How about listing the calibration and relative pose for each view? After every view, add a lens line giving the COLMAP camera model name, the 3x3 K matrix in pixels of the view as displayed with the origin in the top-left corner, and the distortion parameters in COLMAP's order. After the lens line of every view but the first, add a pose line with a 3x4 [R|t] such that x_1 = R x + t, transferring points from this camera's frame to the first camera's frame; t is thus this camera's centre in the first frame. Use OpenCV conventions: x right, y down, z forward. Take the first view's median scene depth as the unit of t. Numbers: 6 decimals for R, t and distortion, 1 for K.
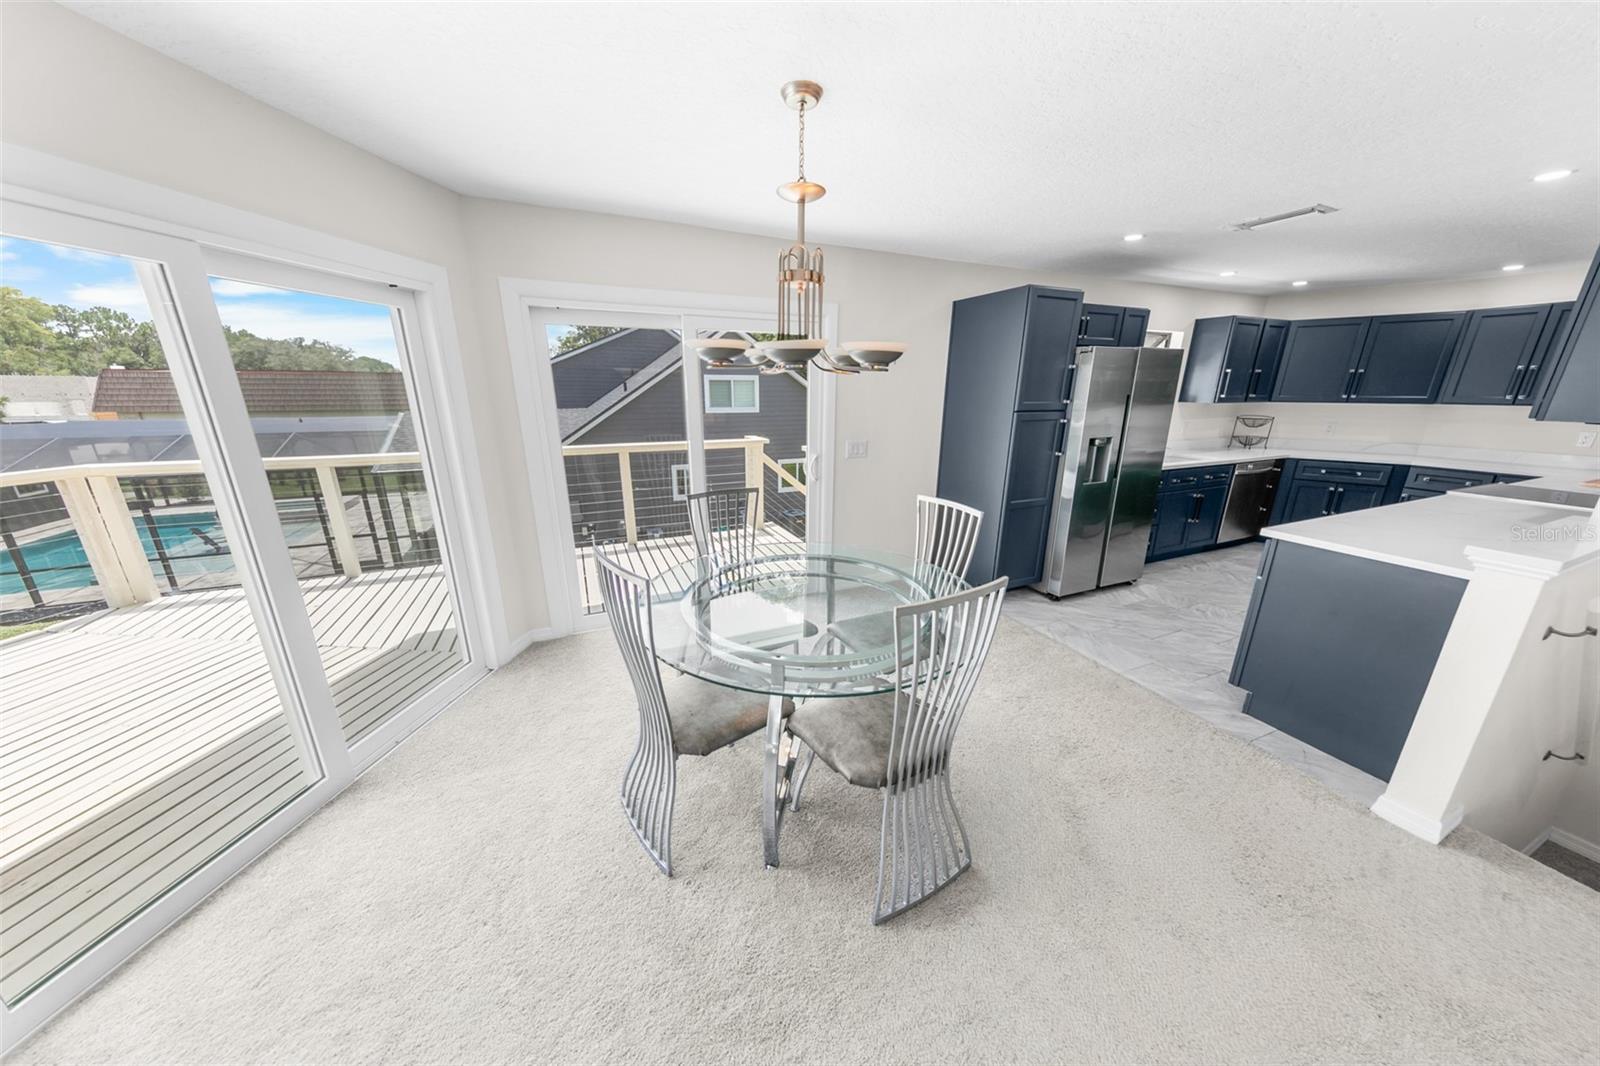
lens RADIAL K [[499.5, 0, 796.1], [0, 499.5, 530.1], [0, 0, 1]] dist [0.006847, -0.000233]
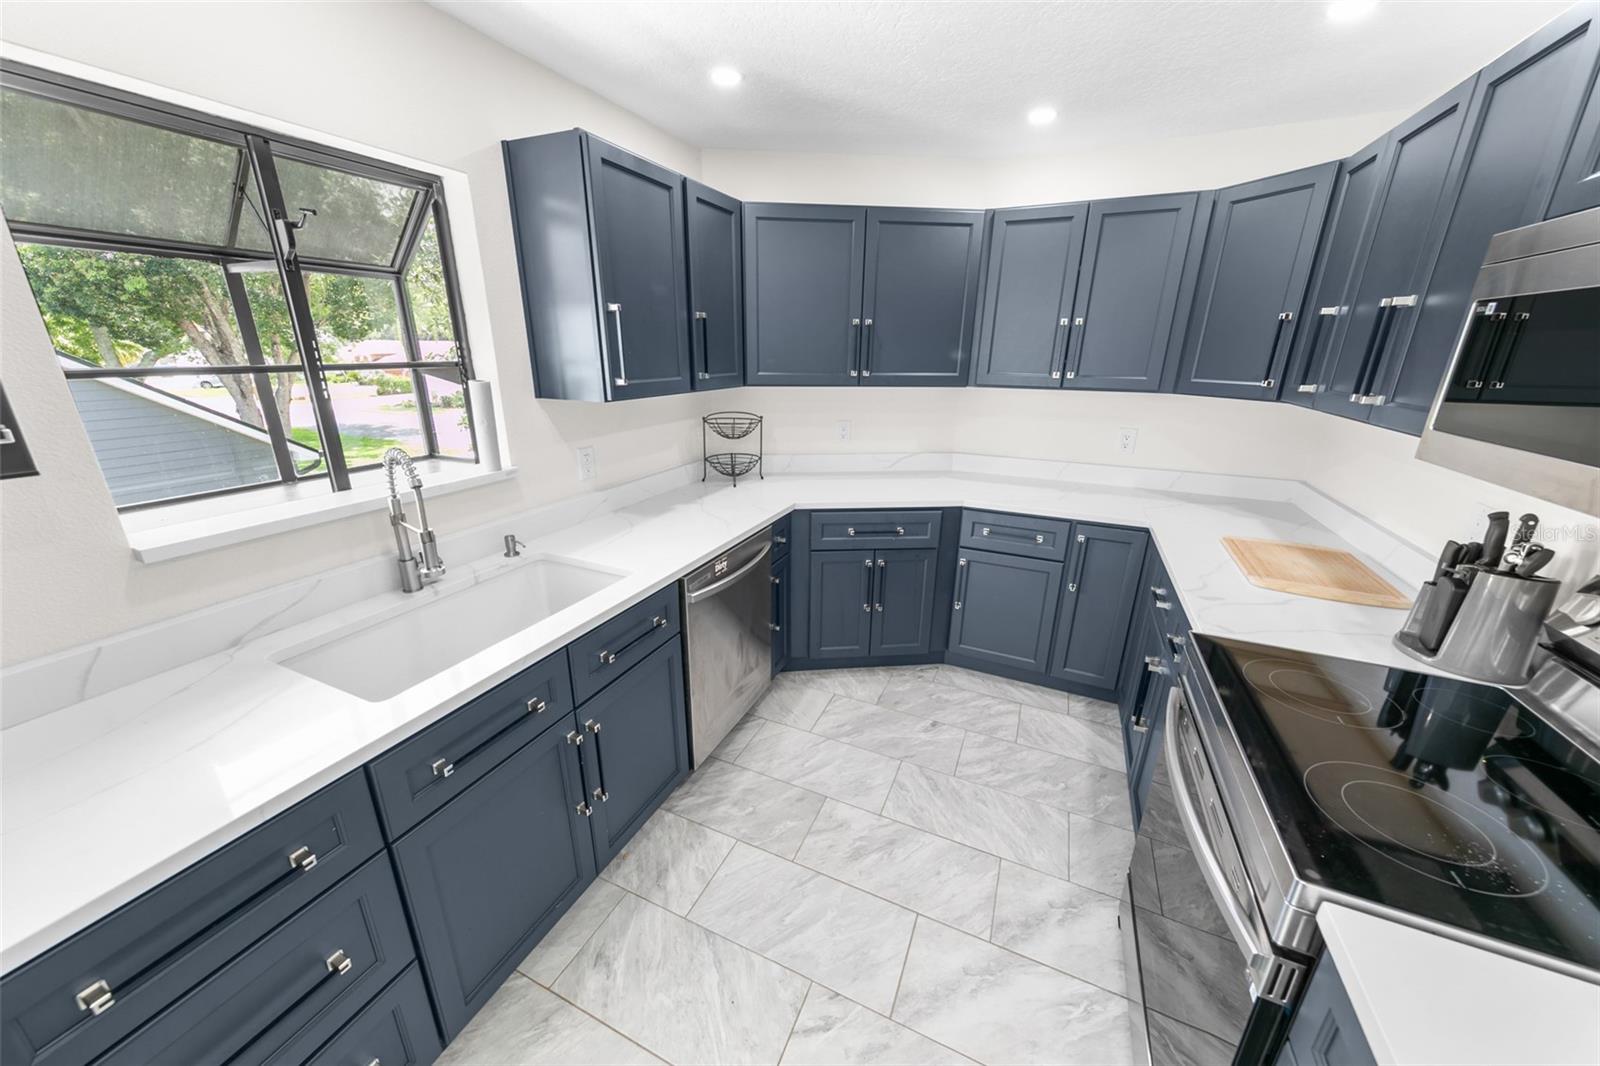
lens RADIAL K [[560.3, 0, 796.2], [0, 560.3, 531.2], [0, 0, 1]] dist [0.001993, 0.000080]
pose [[0.743512, -0.205483, 0.636370, 0.690249], [0.178703, 0.978065, 0.107025, -0.190733], [-0.644403, 0.034147, 0.763924, 0.645339]]
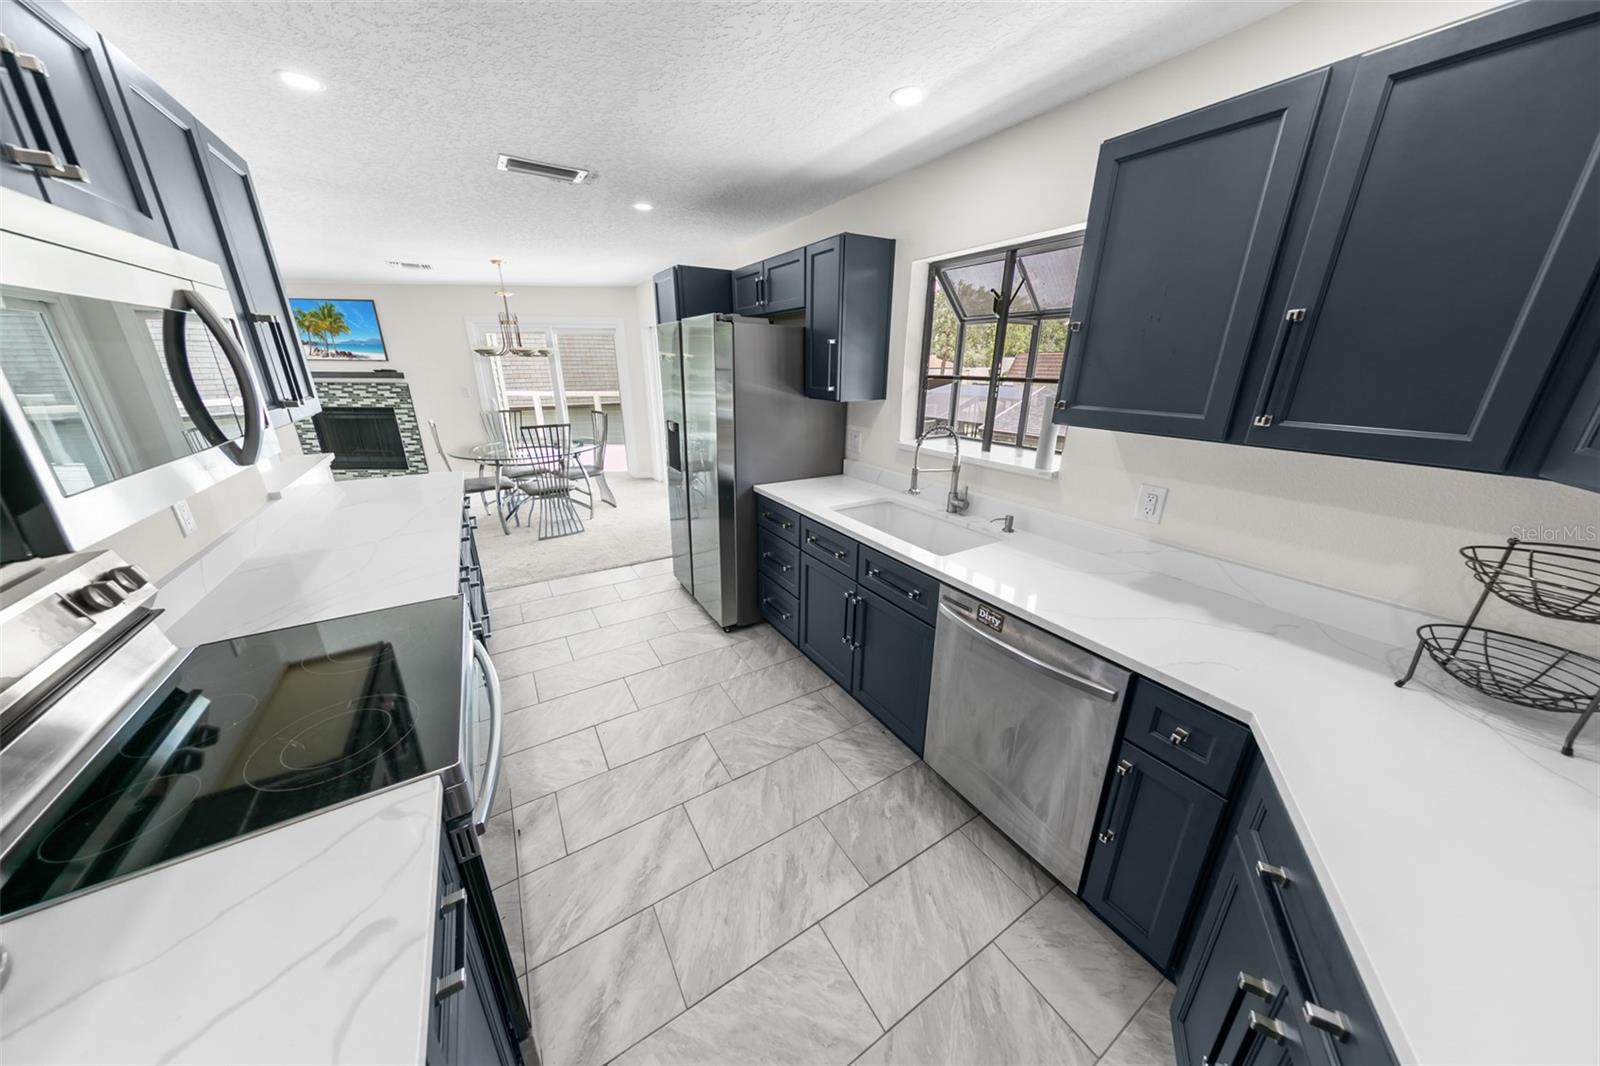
lens RADIAL K [[499.5, 0, 796.1], [0, 499.5, 530.1], [0, 0, 1]] dist [0.006847, -0.000233]
pose [[0.140252, 0.318568, -0.937467, 1.194455], [-0.277331, 0.921565, 0.271674, -0.238773], [0.950483, 0.221885, 0.217600, 0.801466]]
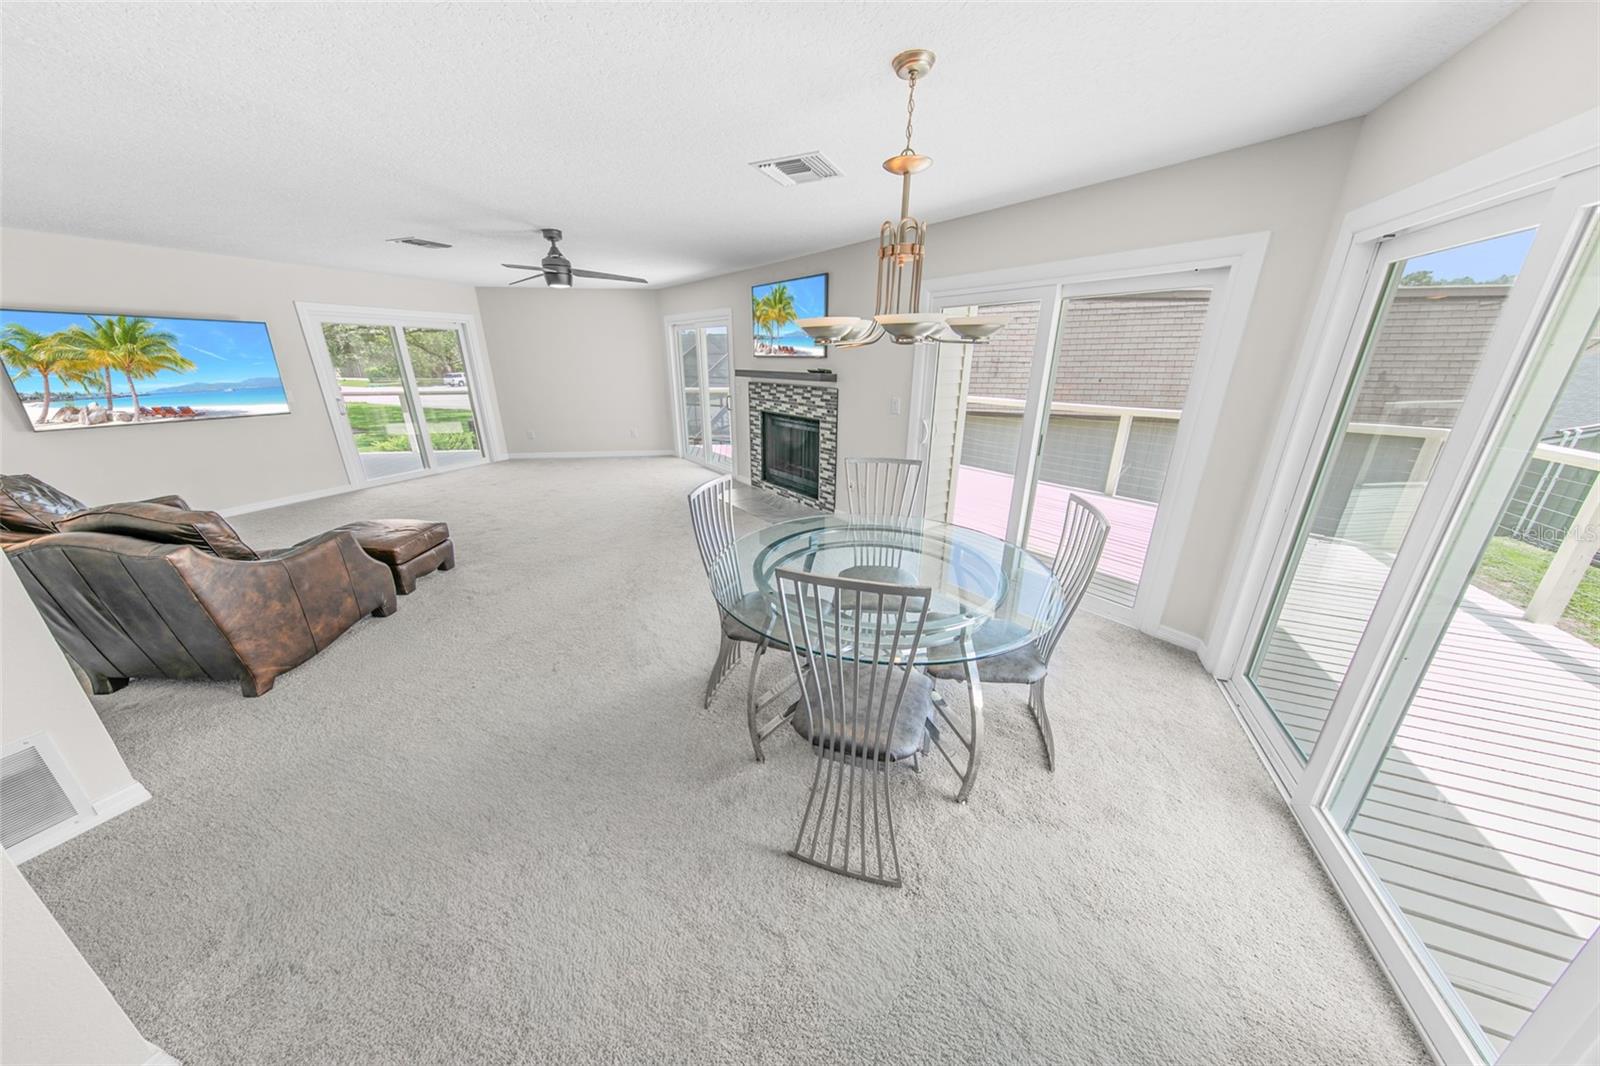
lens RADIAL K [[499.5, 0, 796.1], [0, 499.5, 530.1], [0, 0, 1]] dist [0.006847, -0.000233]
pose [[-0.726134, 0.226698, -0.649105, 0.350089], [-0.191668, 0.839912, 0.507751, -0.187261], [0.660297, 0.493108, -0.566438, 0.628905]]
